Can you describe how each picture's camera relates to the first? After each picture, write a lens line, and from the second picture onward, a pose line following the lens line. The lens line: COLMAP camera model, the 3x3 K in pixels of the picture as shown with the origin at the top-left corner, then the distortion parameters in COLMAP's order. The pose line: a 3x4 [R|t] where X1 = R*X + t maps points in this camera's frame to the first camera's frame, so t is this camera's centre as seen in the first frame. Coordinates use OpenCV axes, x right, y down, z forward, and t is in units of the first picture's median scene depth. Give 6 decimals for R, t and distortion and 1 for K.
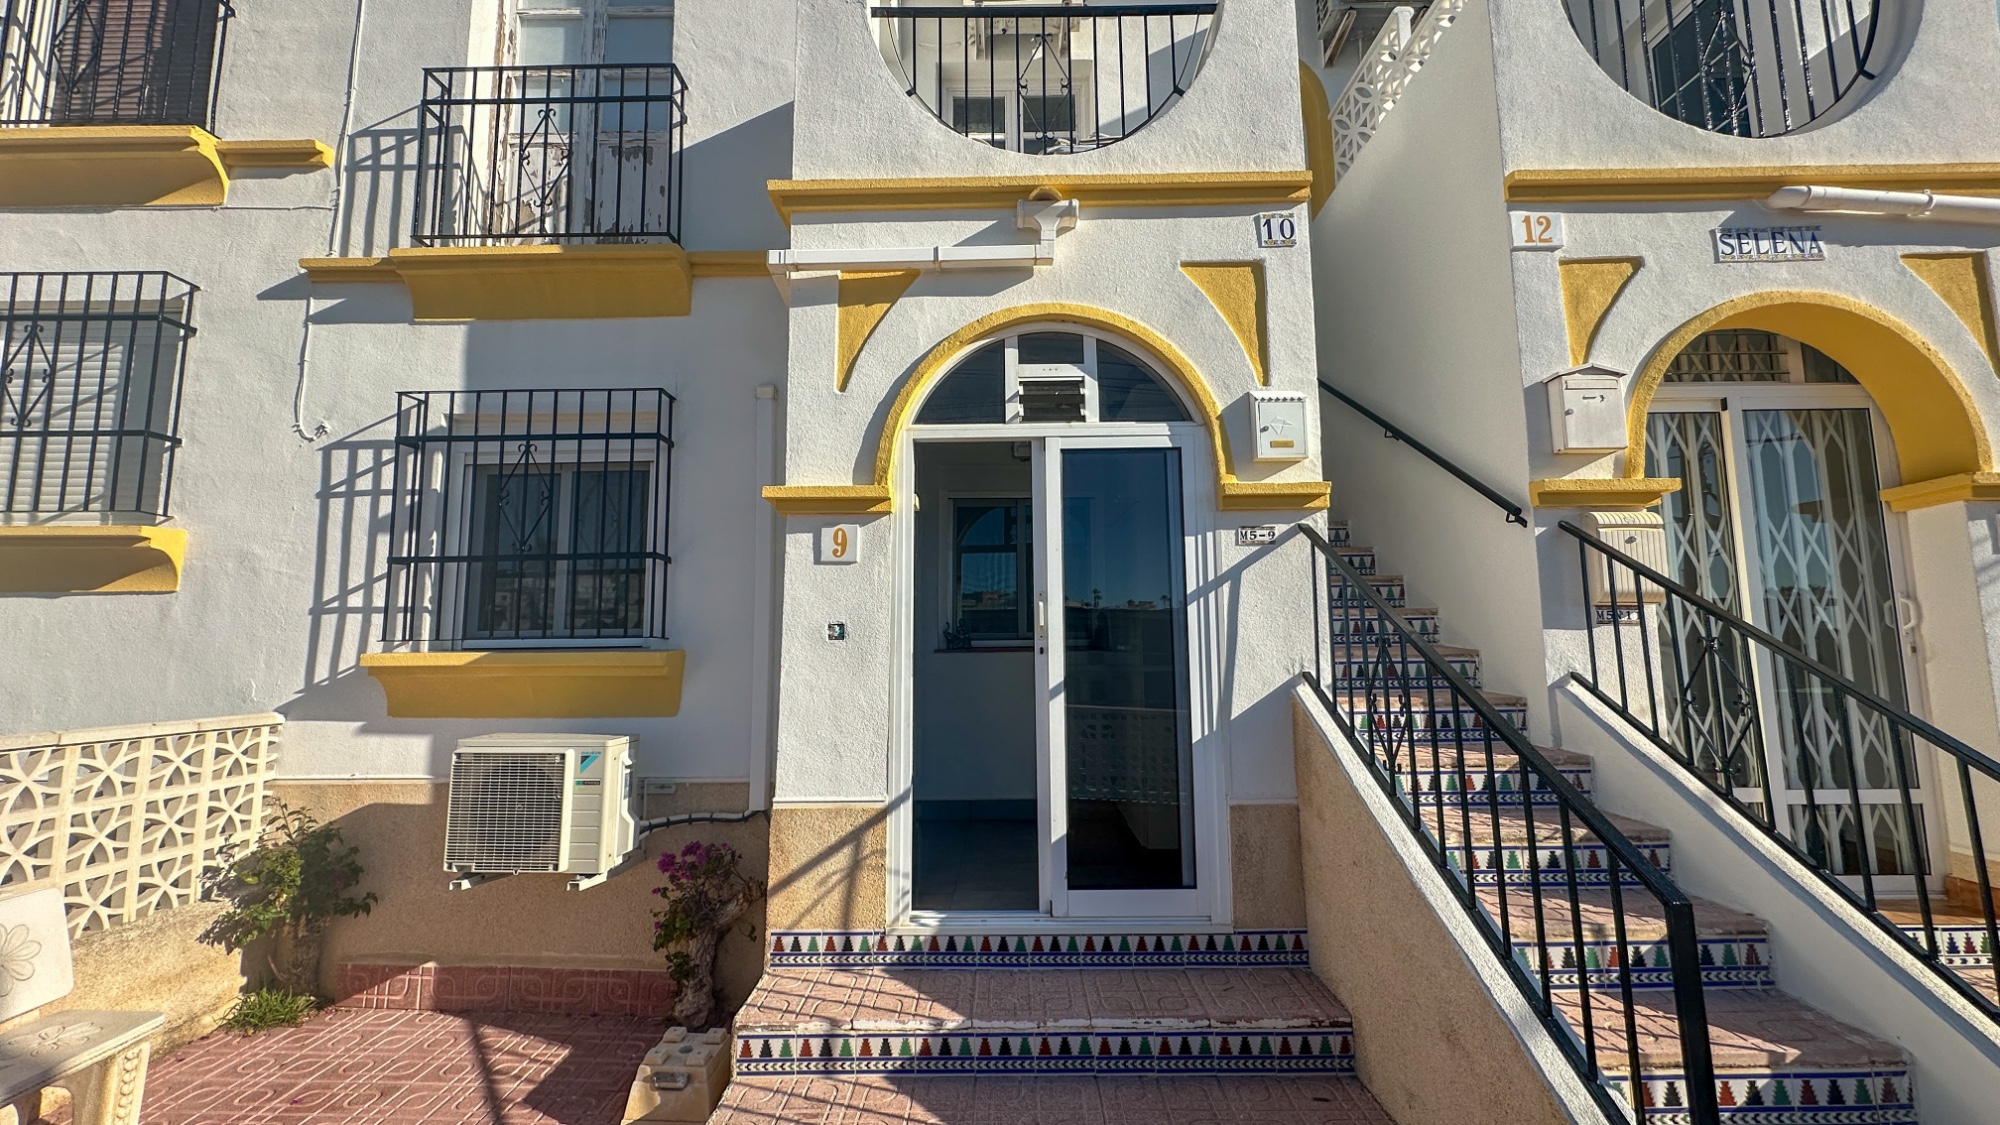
lens RADIAL K [[780.6, 0, 1000.0], [0, 780.6, 562.5], [0, 0, 1]] dist [-0.000785, 0.000362]
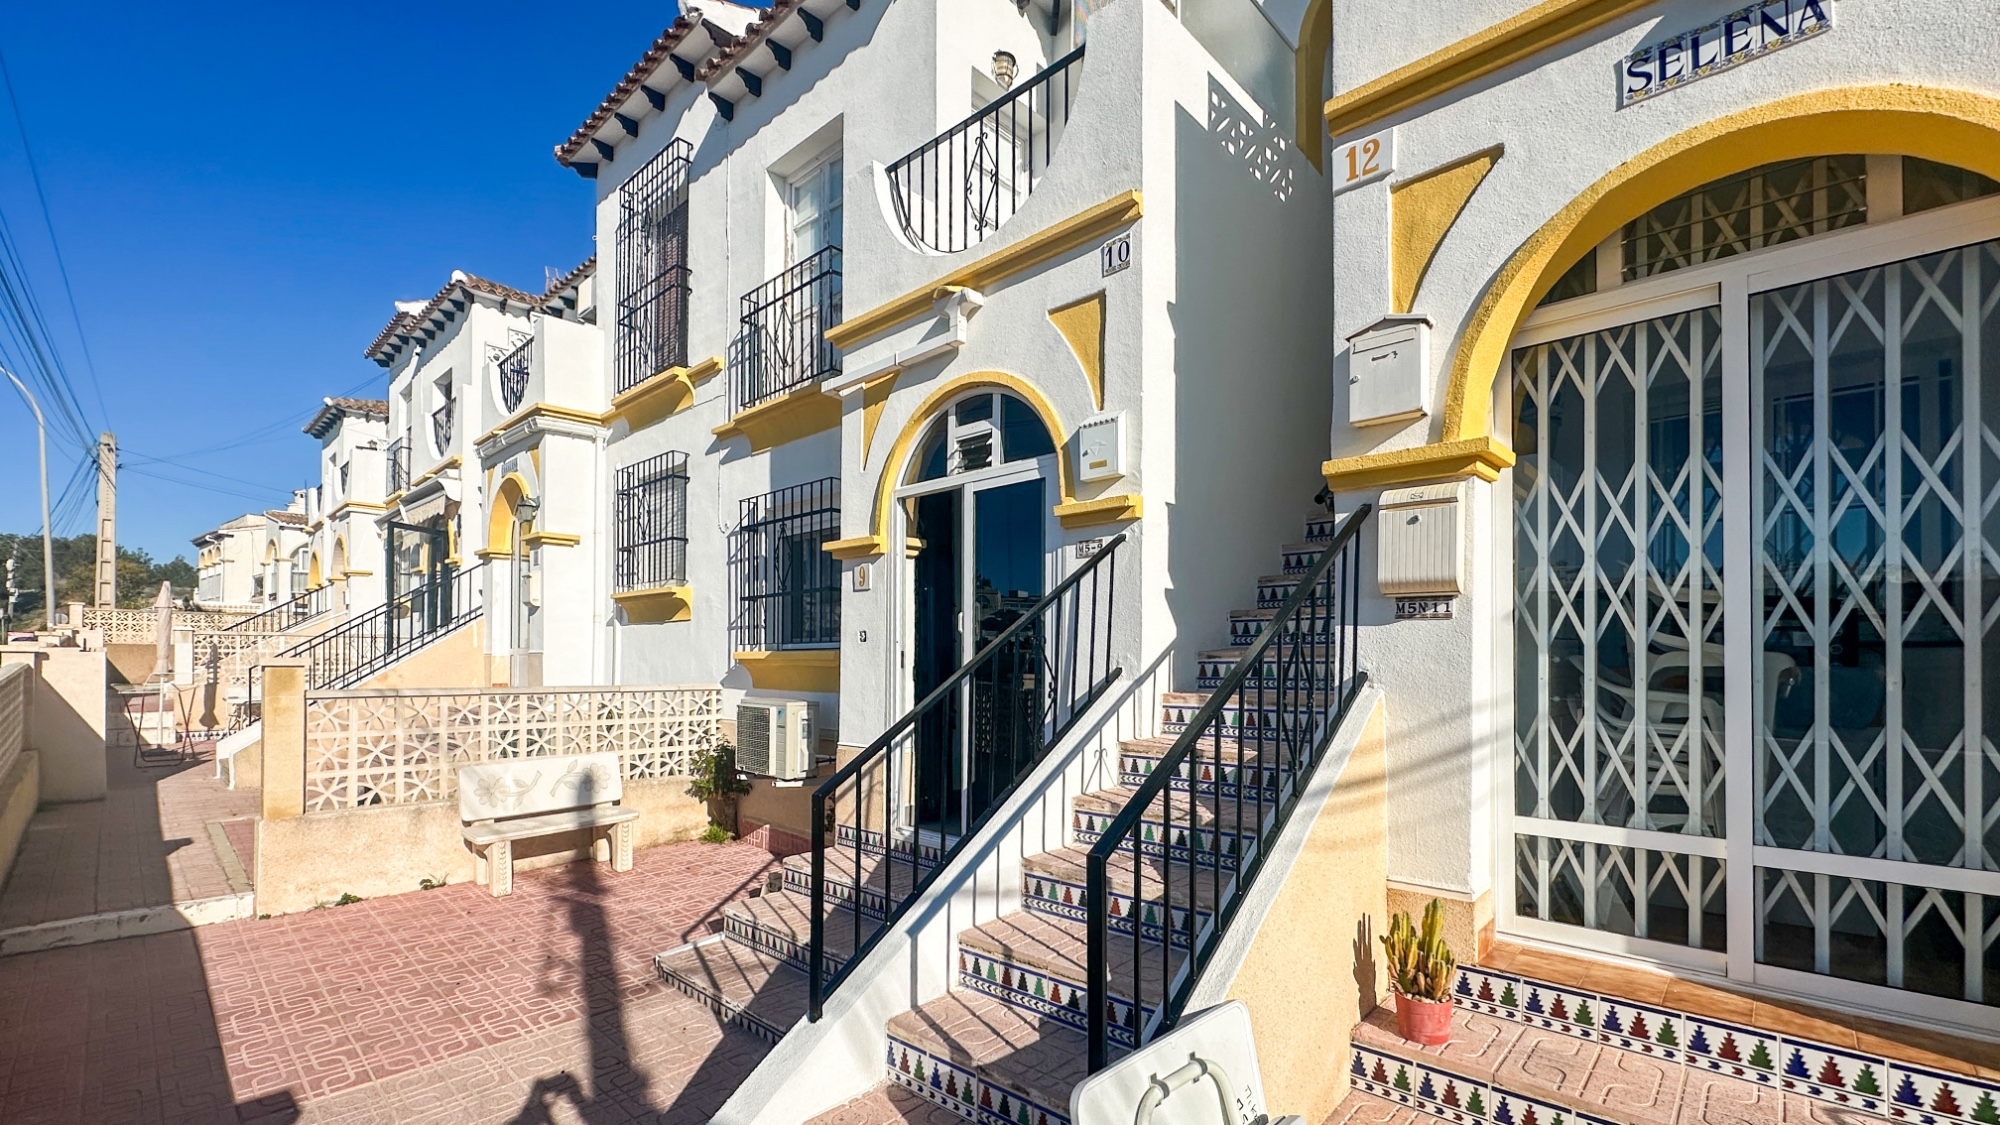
lens RADIAL K [[833.0, 0, 998.8], [0, 833.0, 655.5], [0, 0, 1]] dist [0.002108, -0.000033]
pose [[0.737097, 0.004749, -0.675770, 1.009429], [0.066240, 0.994652, 0.079242, 0.015177], [0.672532, -0.103173, 0.732841, 0.005232]]
